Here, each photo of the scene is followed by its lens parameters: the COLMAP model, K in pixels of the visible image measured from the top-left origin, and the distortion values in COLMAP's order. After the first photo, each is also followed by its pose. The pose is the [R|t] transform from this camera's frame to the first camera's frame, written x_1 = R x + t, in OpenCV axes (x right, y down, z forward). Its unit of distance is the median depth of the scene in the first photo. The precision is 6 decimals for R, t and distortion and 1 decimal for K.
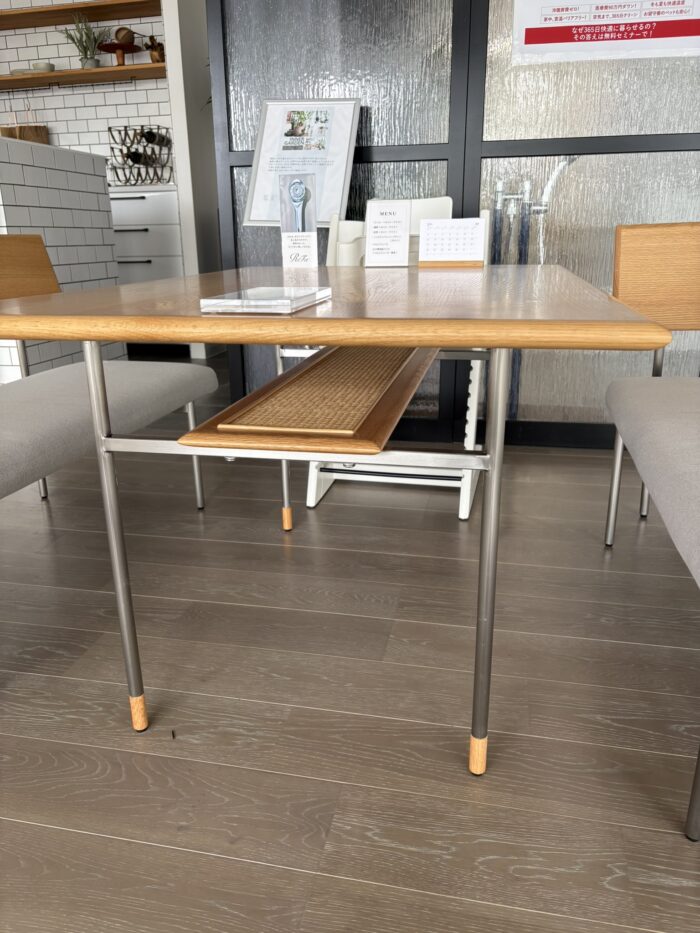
lens RADIAL K [[709.9, 0, 349.4], [0, 709.9, 468.3], [0, 0, 1]] dist [0.028365, -0.036521]
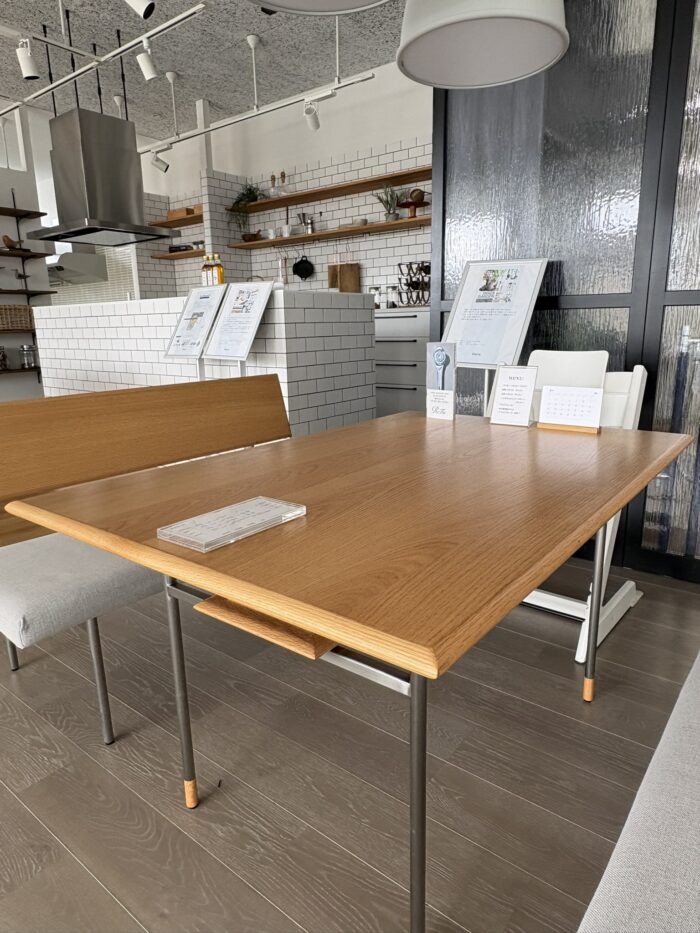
lens RADIAL K [[594.1, 0, 351.2], [0, 594.1, 466.6], [0, 0, 1]] dist [-0.006346, 0.004746]
pose [[0.898867, 0.098907, -0.426915, 0.084746], [-0.130427, 0.990429, -0.045151, -0.053303], [0.418363, 0.096266, 0.903164, 0.025678]]
